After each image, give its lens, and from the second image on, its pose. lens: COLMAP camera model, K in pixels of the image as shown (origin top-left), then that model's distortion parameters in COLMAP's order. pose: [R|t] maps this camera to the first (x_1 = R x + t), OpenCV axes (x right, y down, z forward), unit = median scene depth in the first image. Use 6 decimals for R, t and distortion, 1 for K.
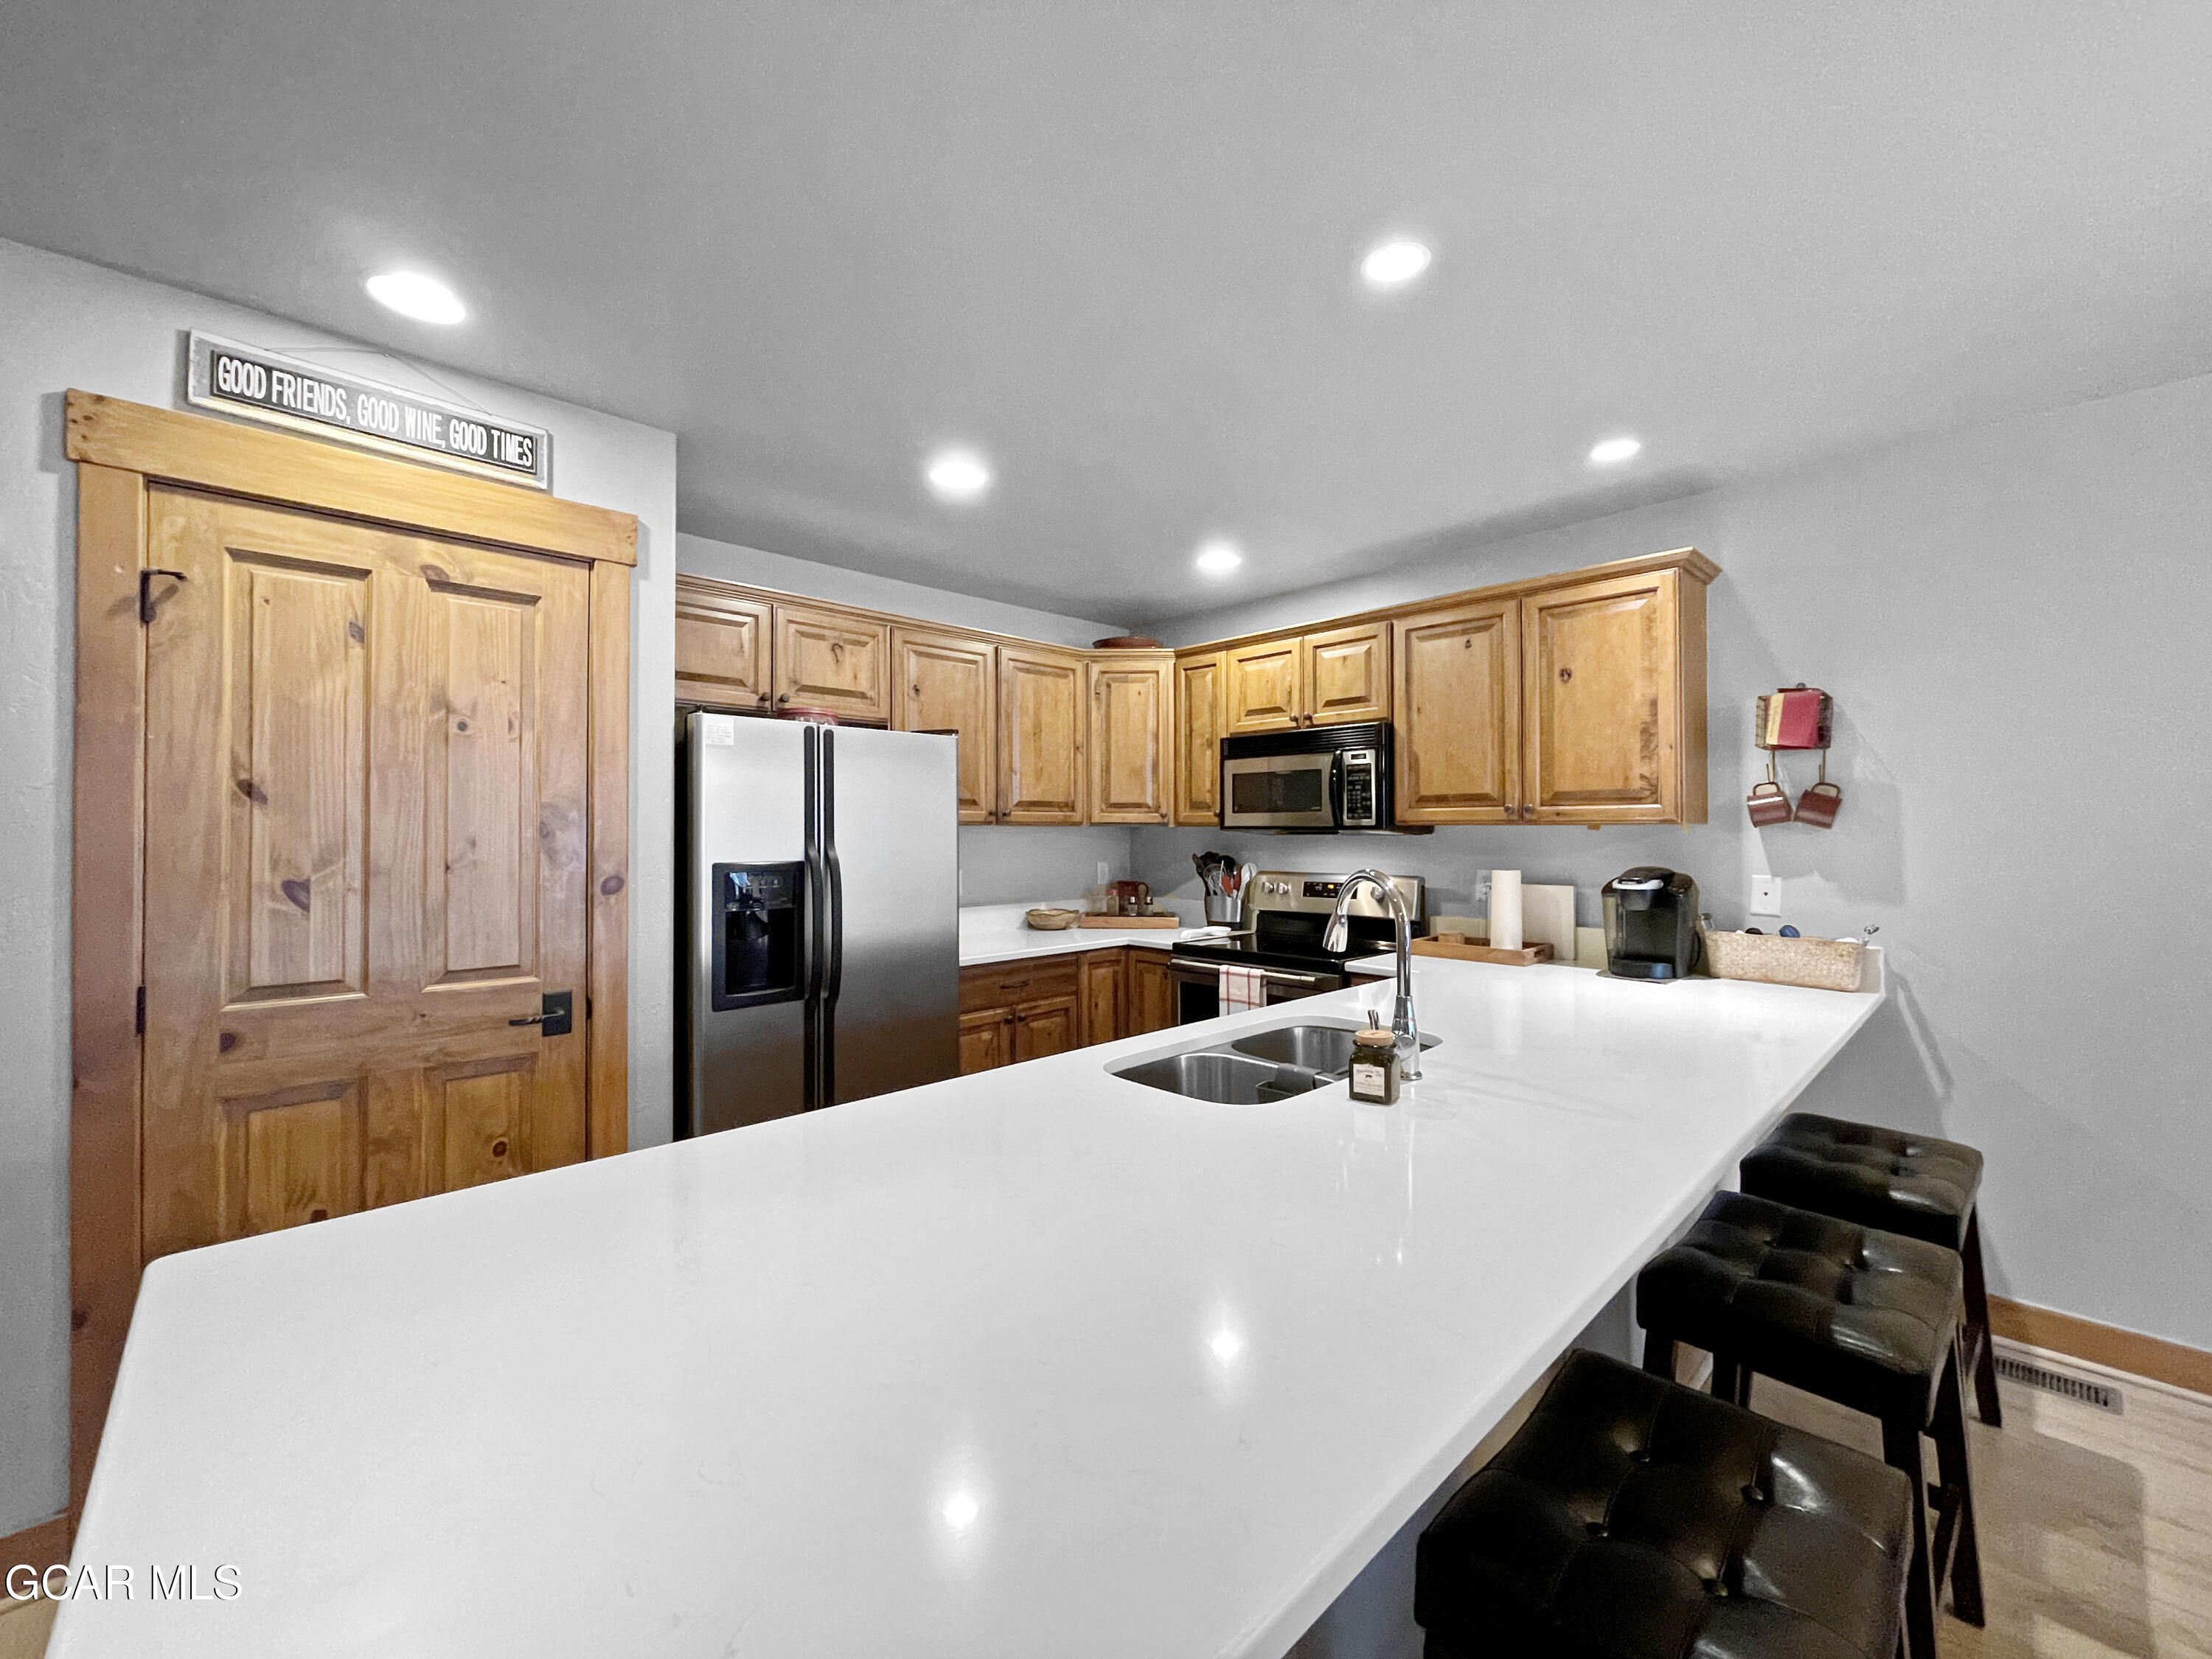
lens RADIAL K [[890.2, 0, 1103.6], [0, 890.2, 826.3], [0, 0, 1]] dist [-0.004087, 0.001291]
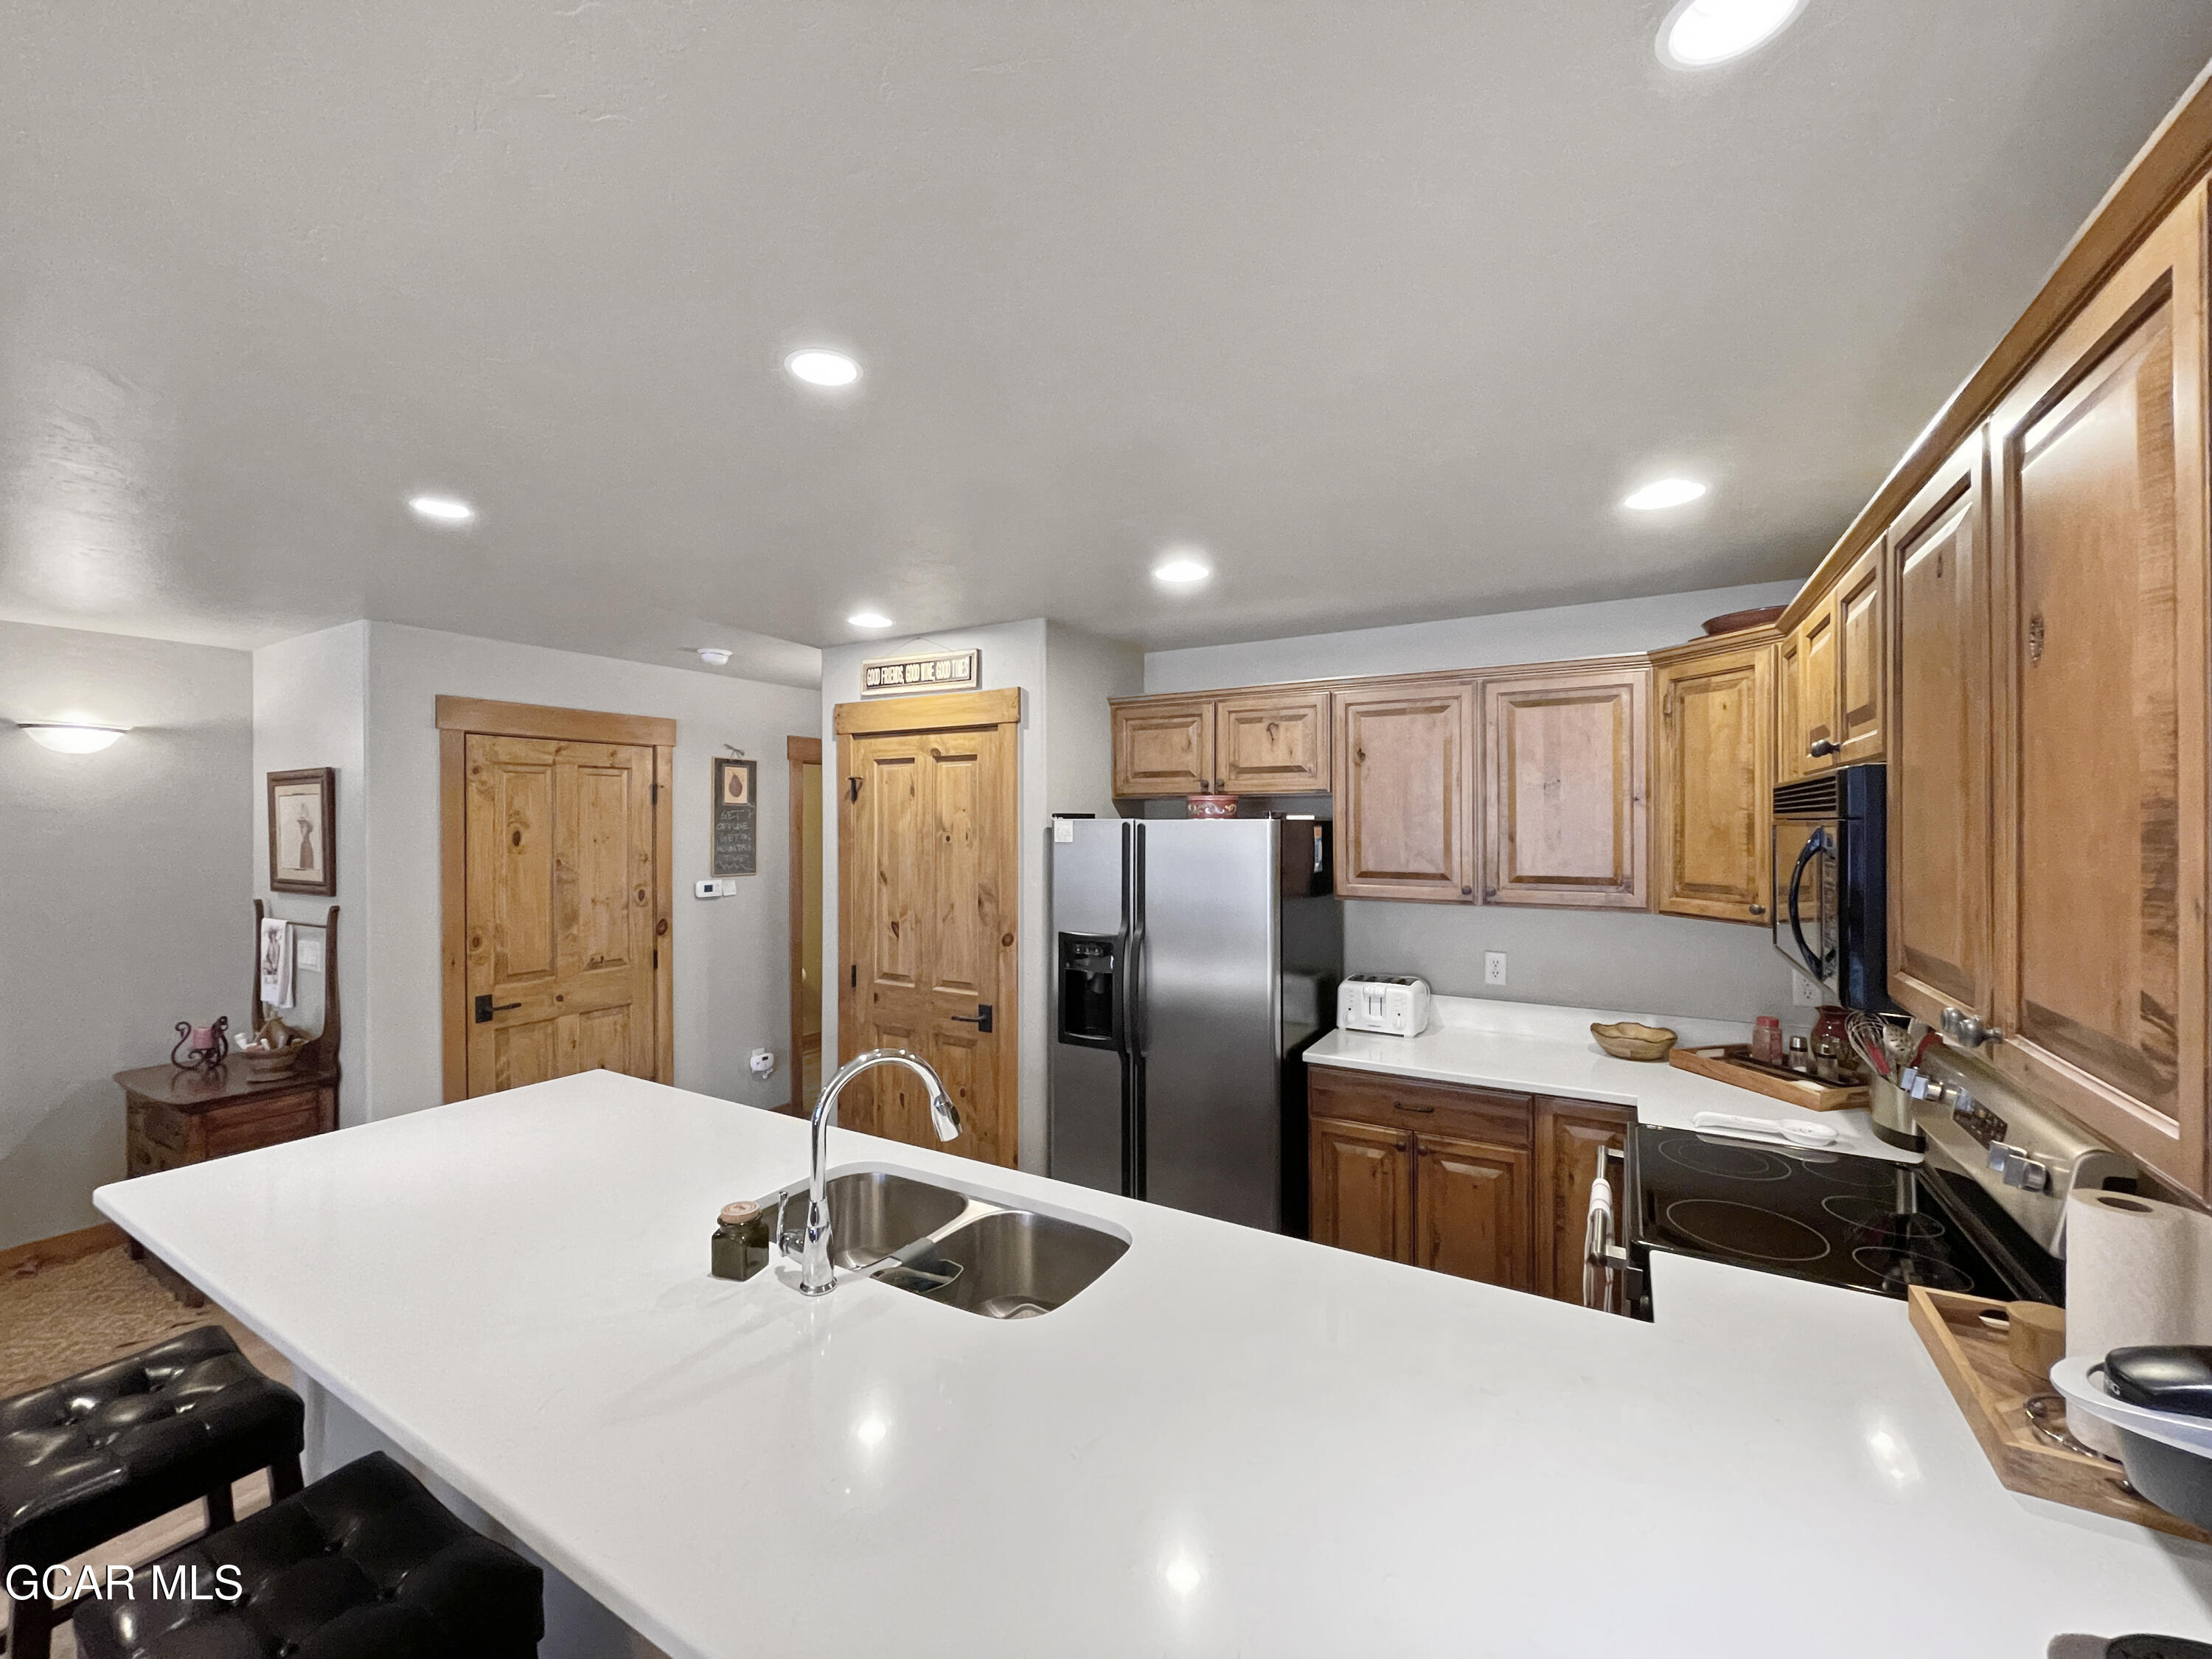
lens RADIAL K [[890.2, 0, 1105.4], [0, 890.2, 824.5], [0, 0, 1]] dist [-0.004087, 0.001291]
pose [[0.270211, 0.004398, -0.962791, 0.786827], [0.008253, 0.999942, 0.006884, -0.116413], [0.962766, -0.009806, 0.270160, 0.648416]]
